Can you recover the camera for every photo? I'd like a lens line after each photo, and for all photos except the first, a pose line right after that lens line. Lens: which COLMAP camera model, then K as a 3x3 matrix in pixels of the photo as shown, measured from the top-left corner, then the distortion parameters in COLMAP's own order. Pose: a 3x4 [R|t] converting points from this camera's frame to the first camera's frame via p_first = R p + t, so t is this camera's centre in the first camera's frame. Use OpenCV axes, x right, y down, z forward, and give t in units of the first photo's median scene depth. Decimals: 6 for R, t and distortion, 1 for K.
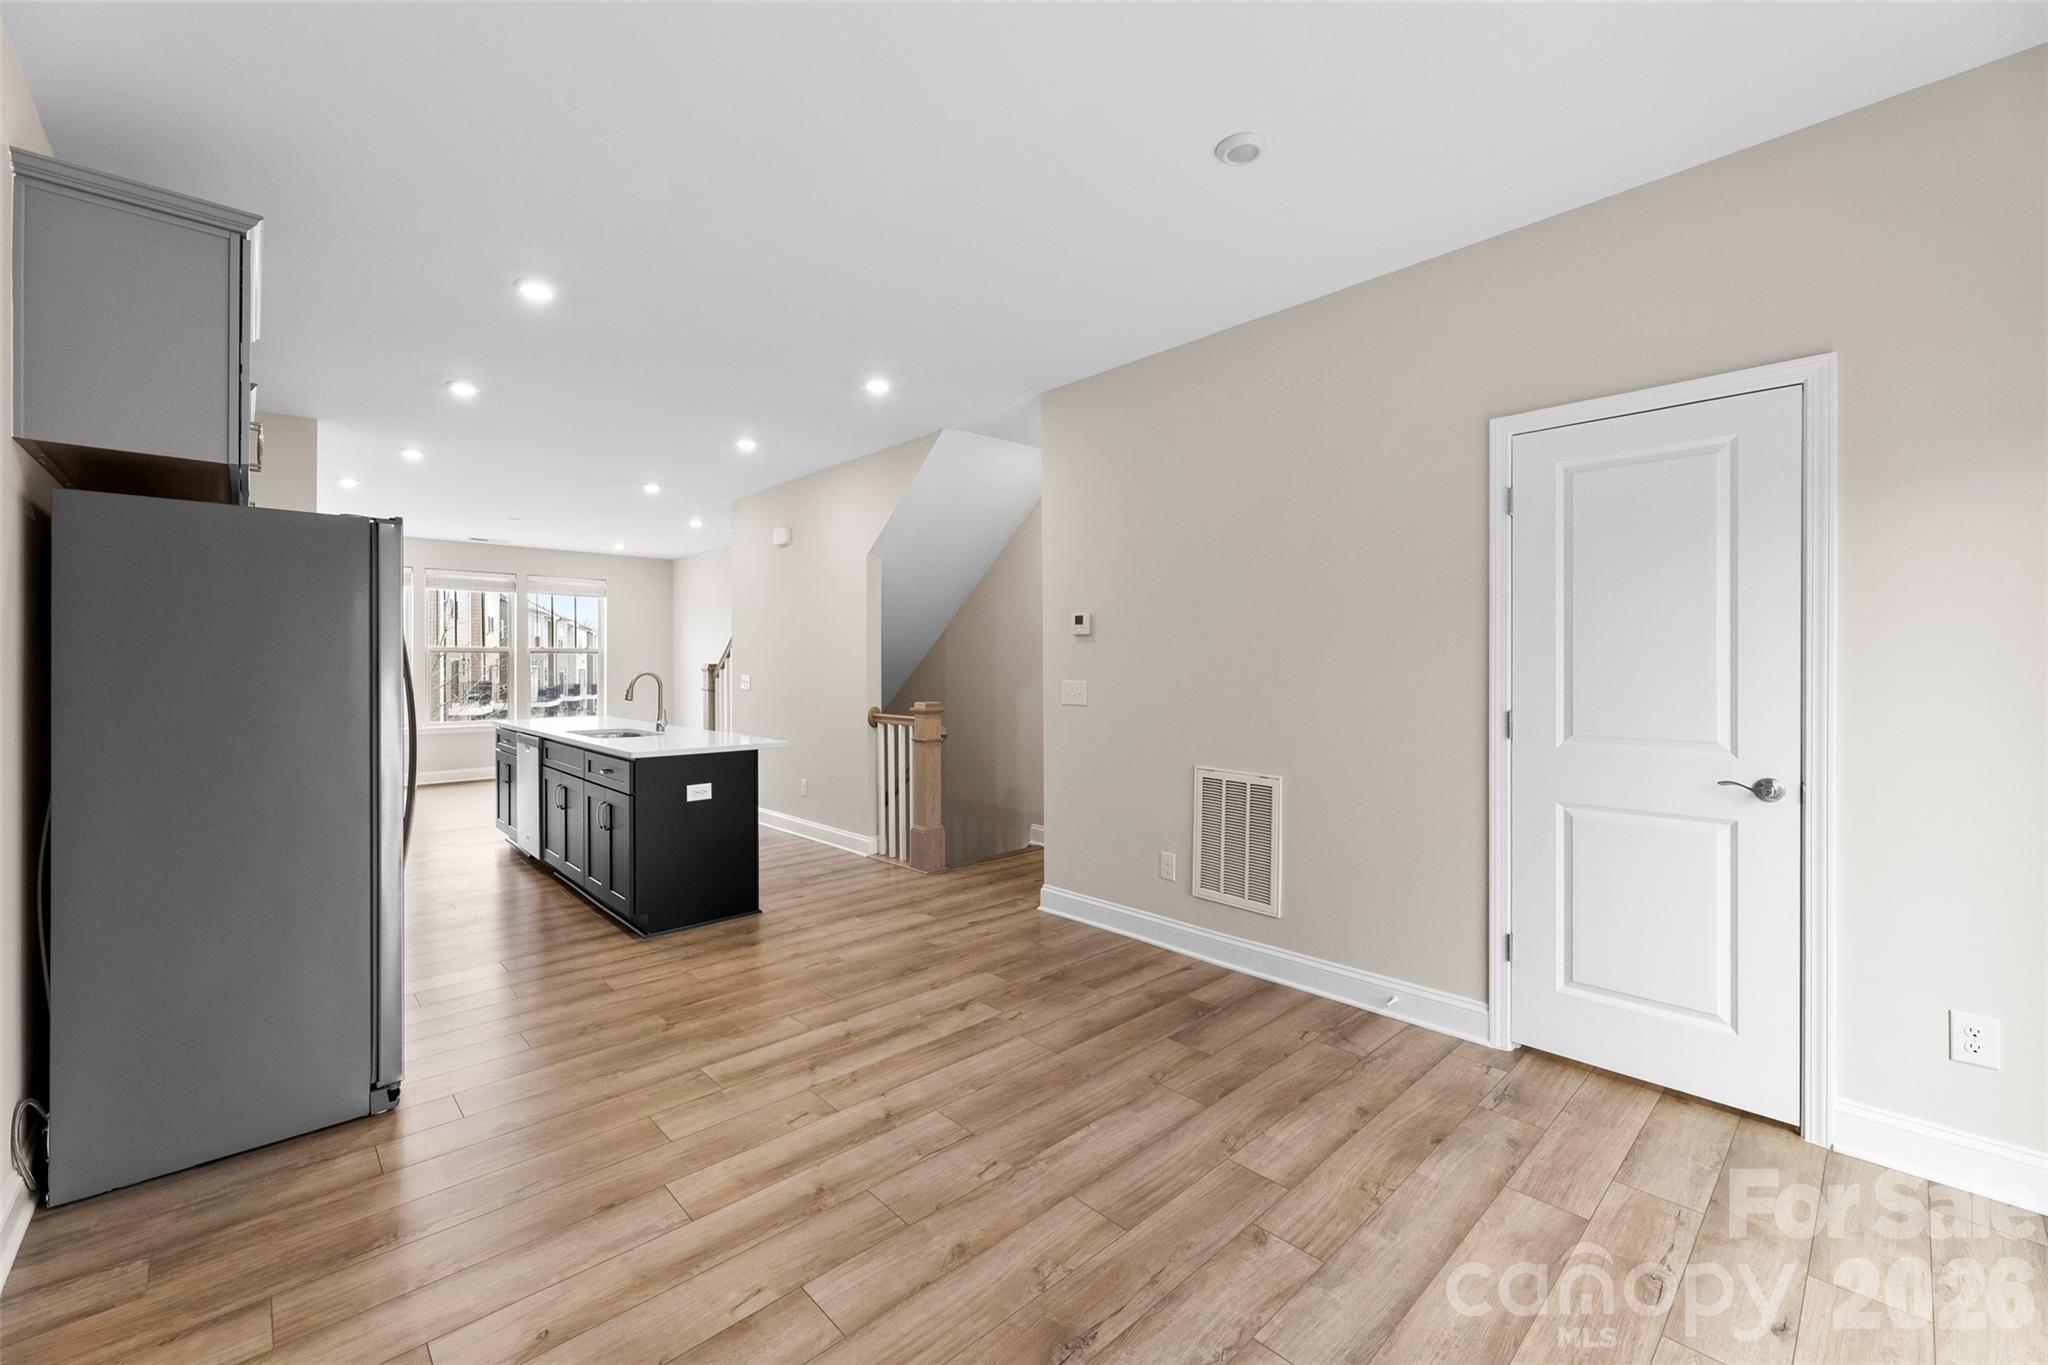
lens RADIAL K [[829.6, 0, 1024.2], [0, 829.6, 672.8], [0, 0, 1]] dist [0.000240, 0.000138]
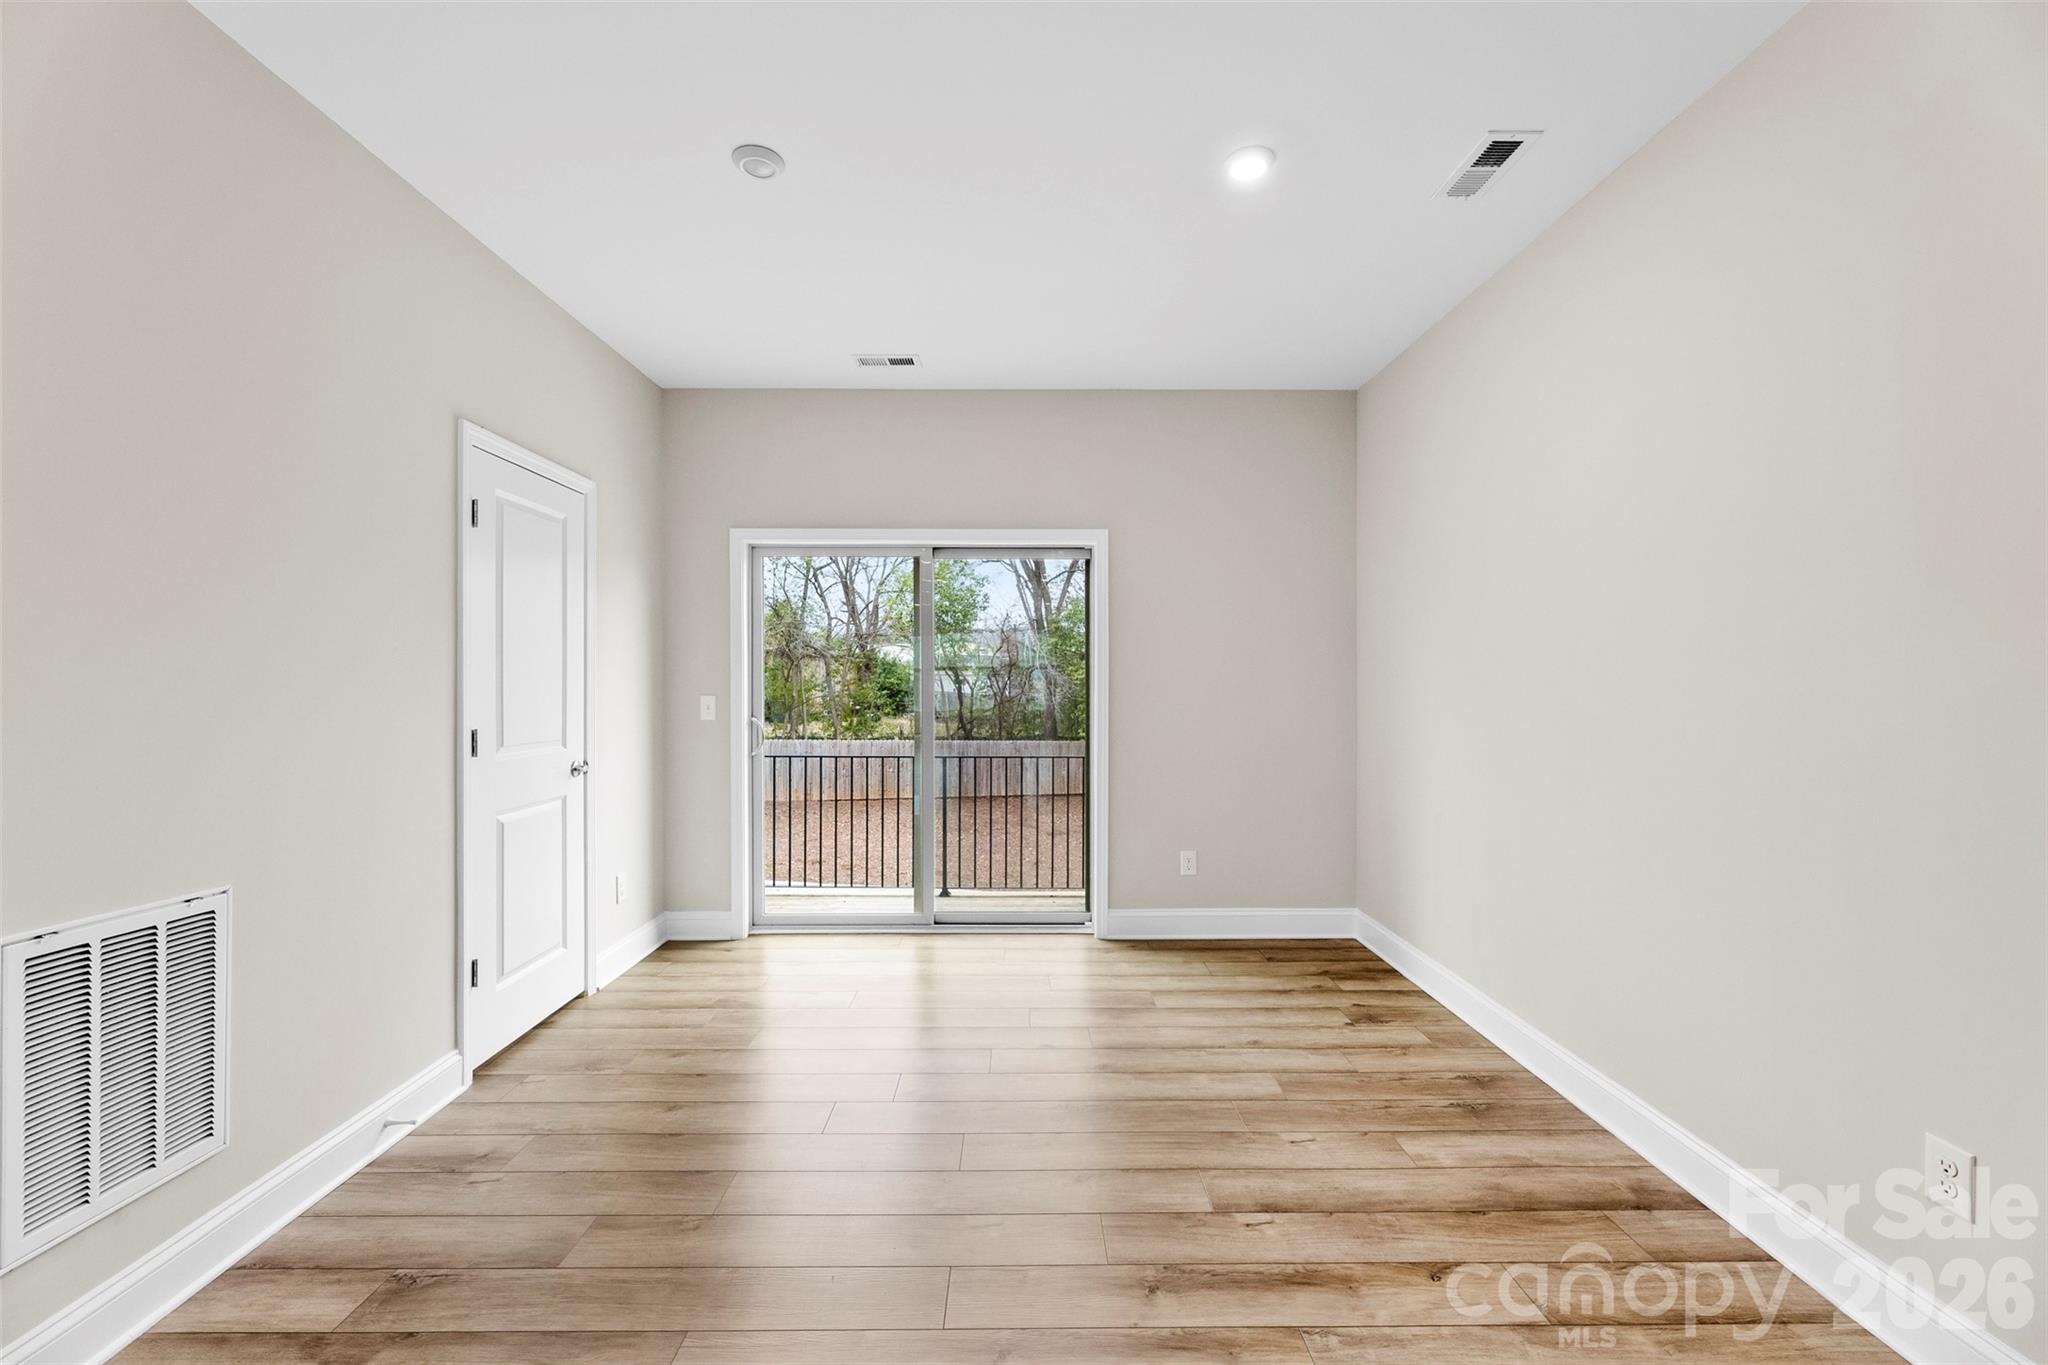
lens RADIAL K [[829.6, 0, 1024.2], [0, 829.6, 672.8], [0, 0, 1]] dist [0.000240, 0.000138]
pose [[-0.731483, 0.011090, 0.681769, -0.640843], [0.010848, 0.999930, -0.004627, -0.009121], [-0.681773, 0.004011, -0.731553, 1.485005]]
